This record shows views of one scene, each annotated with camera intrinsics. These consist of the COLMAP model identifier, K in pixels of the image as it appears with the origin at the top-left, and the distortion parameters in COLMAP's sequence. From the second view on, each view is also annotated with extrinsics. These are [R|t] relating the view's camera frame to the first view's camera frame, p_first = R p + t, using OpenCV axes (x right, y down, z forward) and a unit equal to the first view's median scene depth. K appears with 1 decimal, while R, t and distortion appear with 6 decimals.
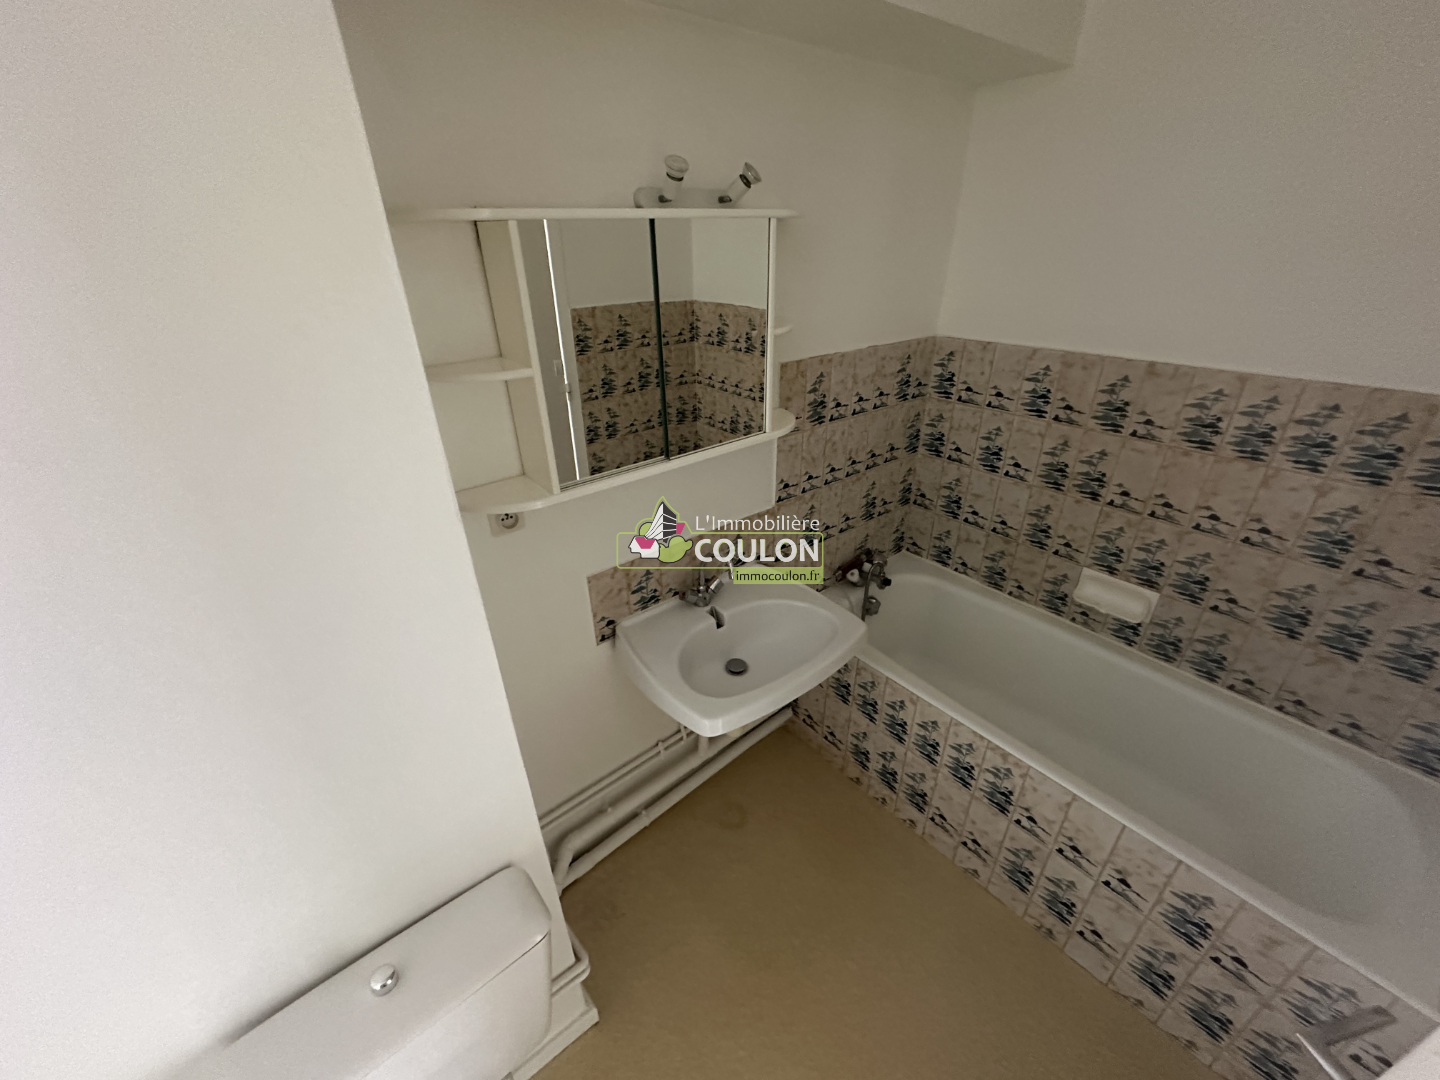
lens RADIAL K [[573.3, 0, 722.4], [0, 573.3, 538.9], [0, 0, 1]] dist [-0.004145, 0.000967]
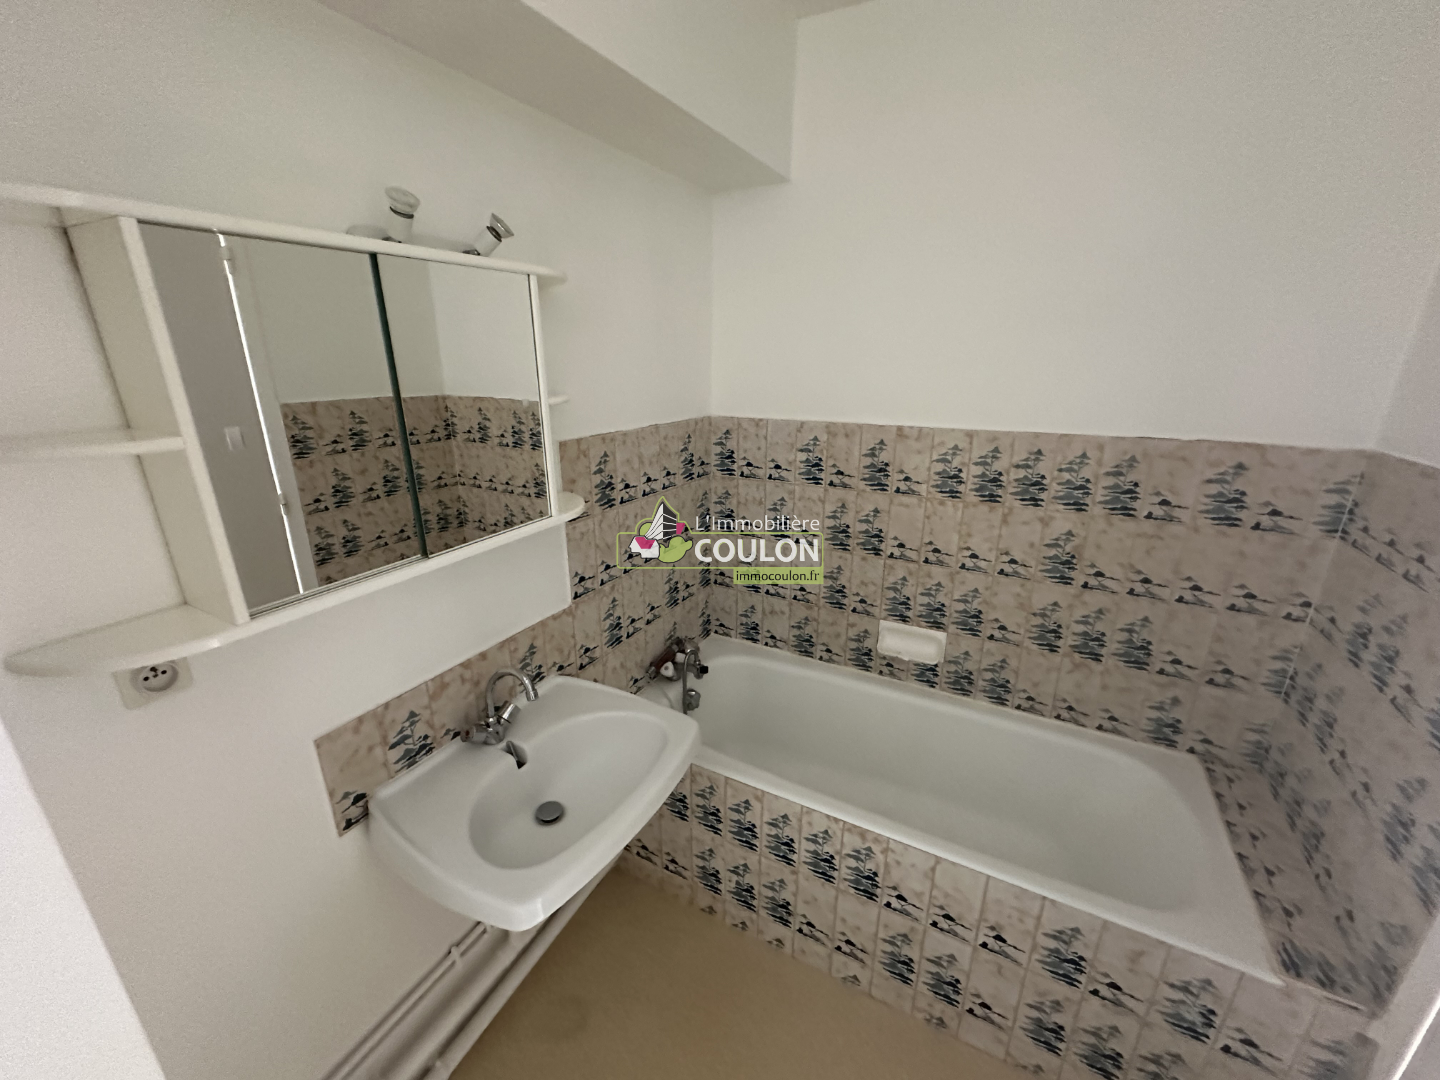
lens RADIAL K [[573.3, 0, 718.4], [0, 573.3, 540.2], [0, 0, 1]] dist [-0.004145, 0.000967]
pose [[0.926048, -0.104443, 0.362666, -0.006599], [0.166134, 0.975644, -0.143241, 0.009311], [-0.338872, 0.192899, 0.920845, 0.122699]]
